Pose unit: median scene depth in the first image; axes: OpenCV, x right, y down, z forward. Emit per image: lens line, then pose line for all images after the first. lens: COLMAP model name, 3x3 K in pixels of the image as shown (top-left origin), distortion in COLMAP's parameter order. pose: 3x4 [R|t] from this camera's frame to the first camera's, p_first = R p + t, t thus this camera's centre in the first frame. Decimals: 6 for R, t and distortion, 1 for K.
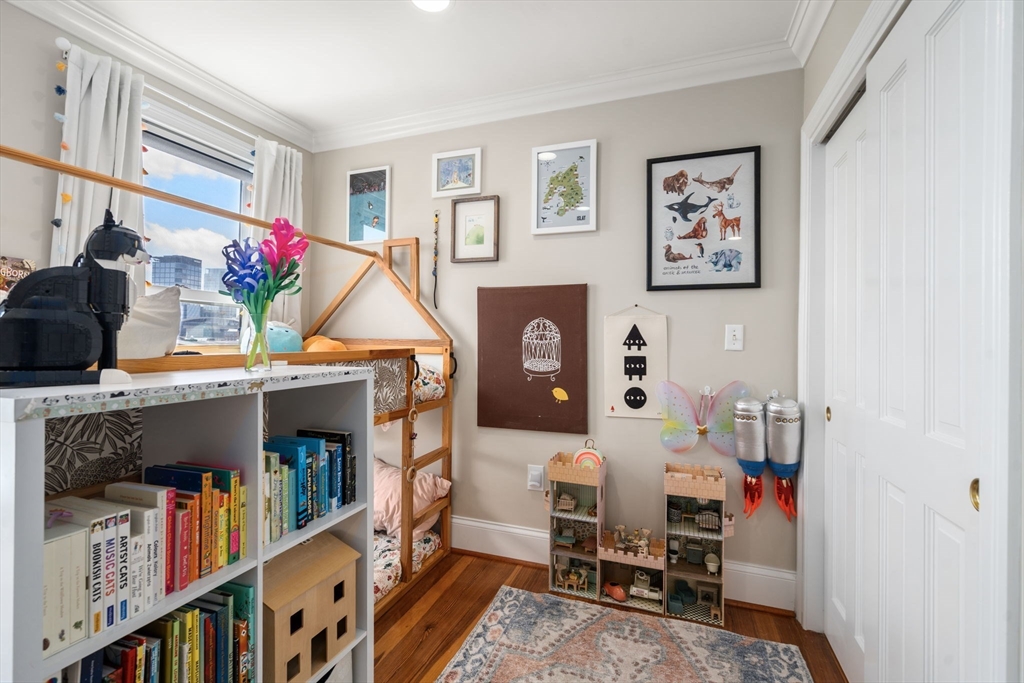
lens RADIAL K [[459.4, 0, 502.1], [0, 459.4, 336.5], [0, 0, 1]] dist [-0.005614, 0.001907]
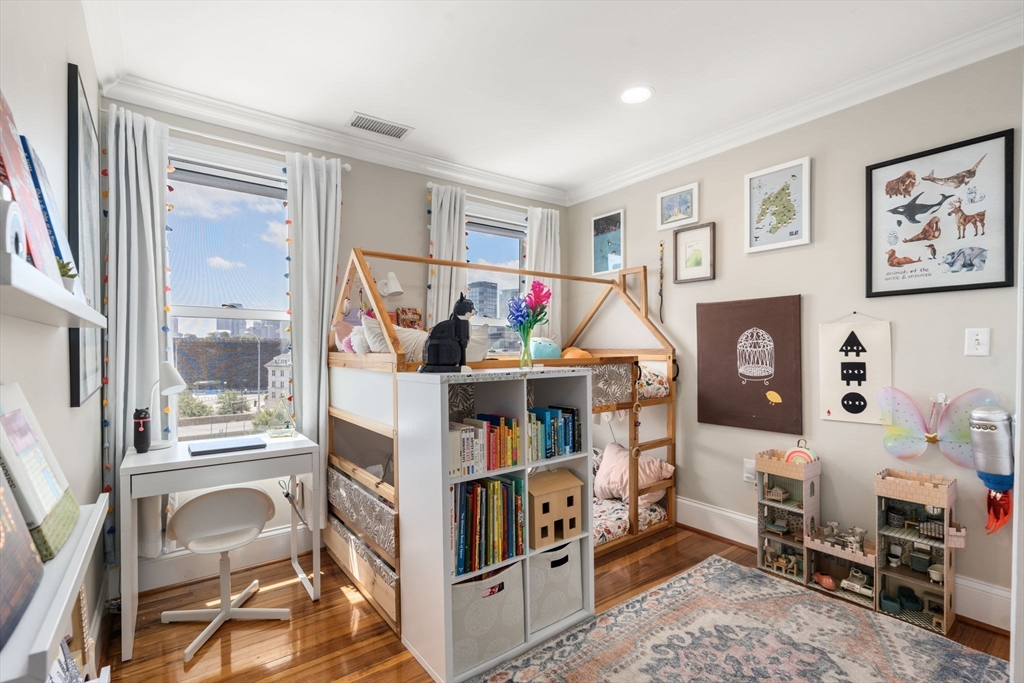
lens RADIAL K [[459.4, 0, 509.0], [0, 459.4, 334.7], [0, 0, 1]] dist [-0.005614, 0.001907]
pose [[0.848647, -0.031133, -0.528043, 0.196675], [0.019075, 0.999418, -0.028269, -0.004572], [0.528616, 0.013919, 0.848747, -0.301459]]
